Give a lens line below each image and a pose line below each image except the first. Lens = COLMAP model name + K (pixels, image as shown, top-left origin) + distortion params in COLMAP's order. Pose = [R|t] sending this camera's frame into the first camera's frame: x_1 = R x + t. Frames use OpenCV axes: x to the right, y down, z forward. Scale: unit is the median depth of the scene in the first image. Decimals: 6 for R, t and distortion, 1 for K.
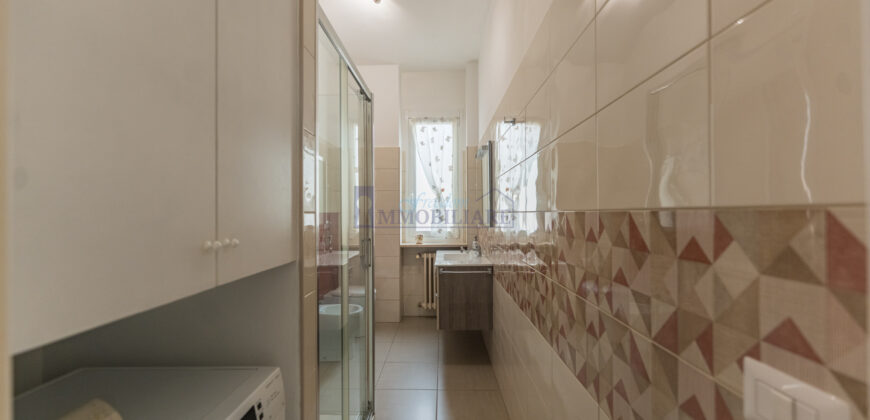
lens RADIAL K [[341.6, 0, 436.0], [0, 341.6, 208.0], [0, 0, 1]] dist [-0.000744, -0.000011]
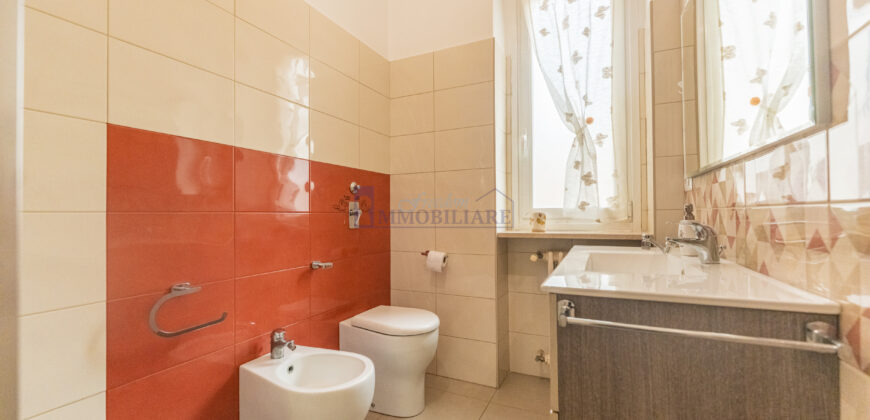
lens RADIAL K [[354.7, 0, 435.2], [0, 354.7, 210.6], [0, 0, 1]] dist [0.000051, -0.000124]
pose [[0.915268, -0.007687, -0.402772, 0.021743], [0.010534, 0.999933, 0.004856, 0.070242], [0.402708, -0.008687, 0.915287, 0.477501]]
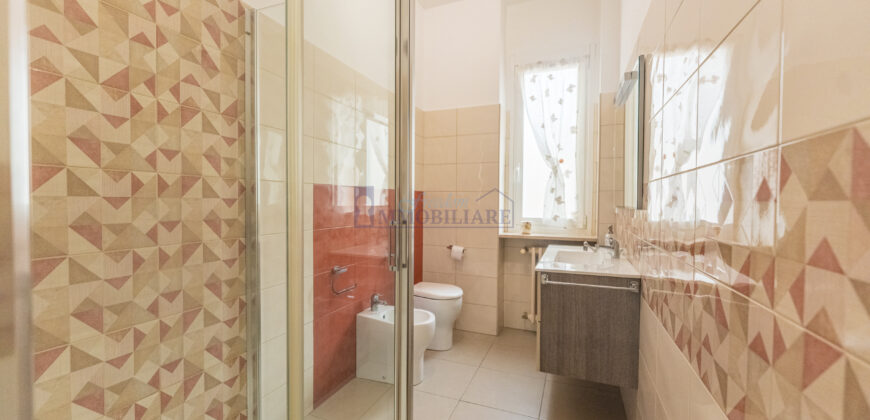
lens RADIAL K [[344.9, 0, 432.9], [0, 344.9, 210.9], [0, 0, 1]] dist [0.001854, -0.000244]
pose [[0.932915, 0.018815, -0.359604, 0.031914], [-0.004232, 0.999138, 0.041298, 0.023972], [0.360071, -0.037006, 0.932191, 0.231814]]
